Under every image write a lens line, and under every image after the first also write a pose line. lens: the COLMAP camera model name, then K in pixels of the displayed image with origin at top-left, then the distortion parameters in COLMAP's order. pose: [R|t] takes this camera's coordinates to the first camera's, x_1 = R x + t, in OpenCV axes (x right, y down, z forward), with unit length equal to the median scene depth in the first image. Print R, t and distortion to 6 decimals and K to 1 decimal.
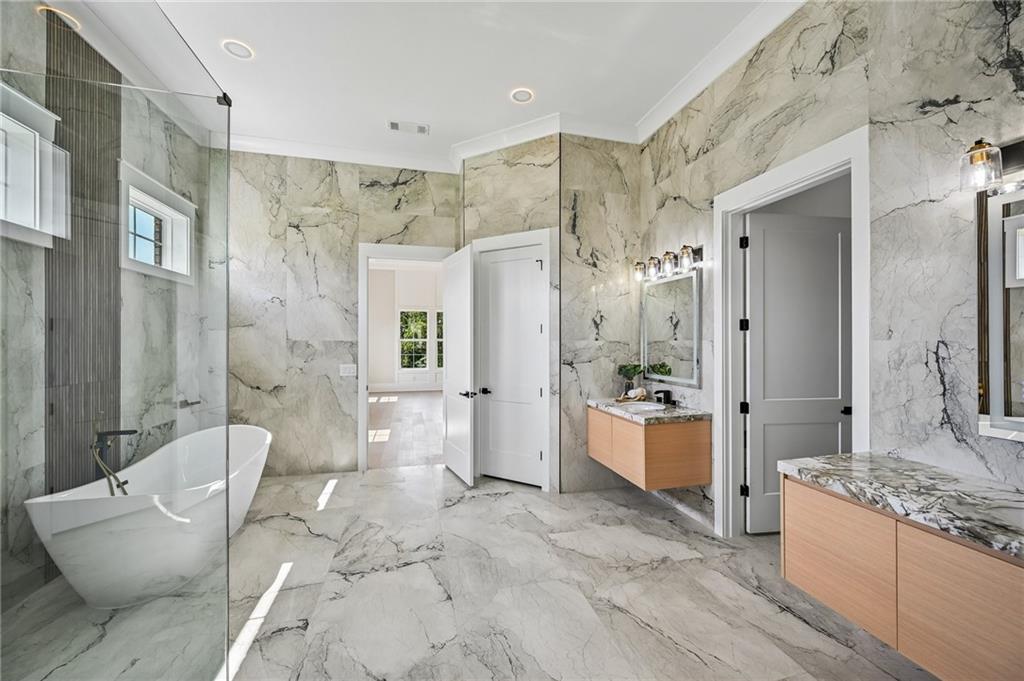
lens RADIAL K [[398.0, 0, 511.8], [0, 398.0, 339.8], [0, 0, 1]] dist [0.001002, -0.000079]
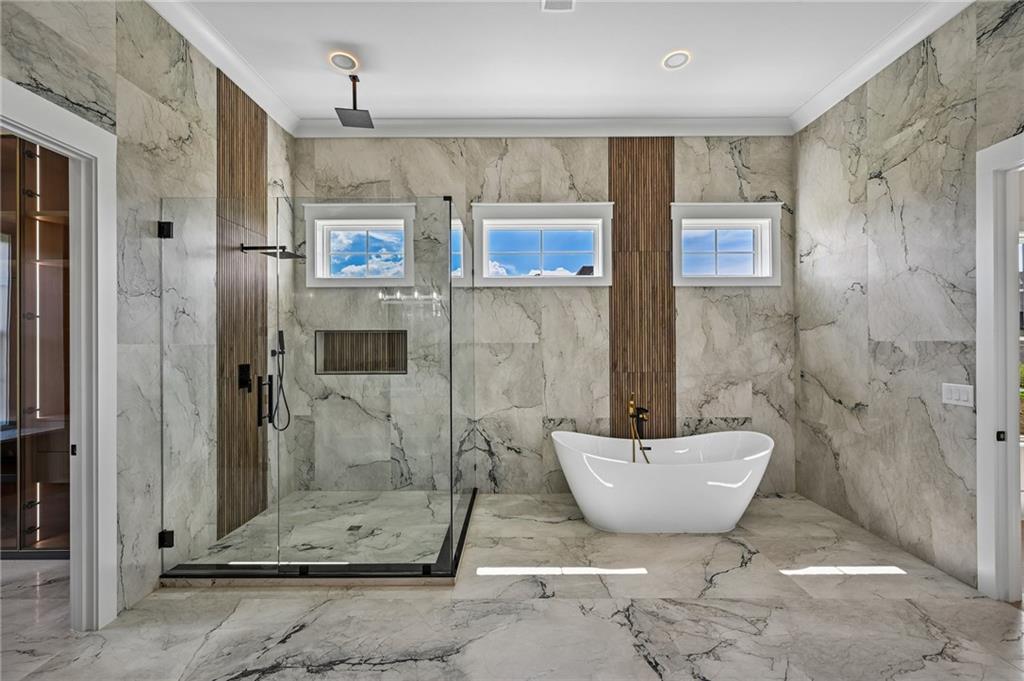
lens RADIAL K [[398.0, 0, 513.0], [0, 398.0, 343.8], [0, 0, 1]] dist [0.001002, -0.000079]
pose [[-0.241367, -0.001472, -0.970433, 0.283278], [0.006959, 0.999971, -0.003247, 0.004361], [0.970409, -0.007537, -0.241350, 0.568266]]
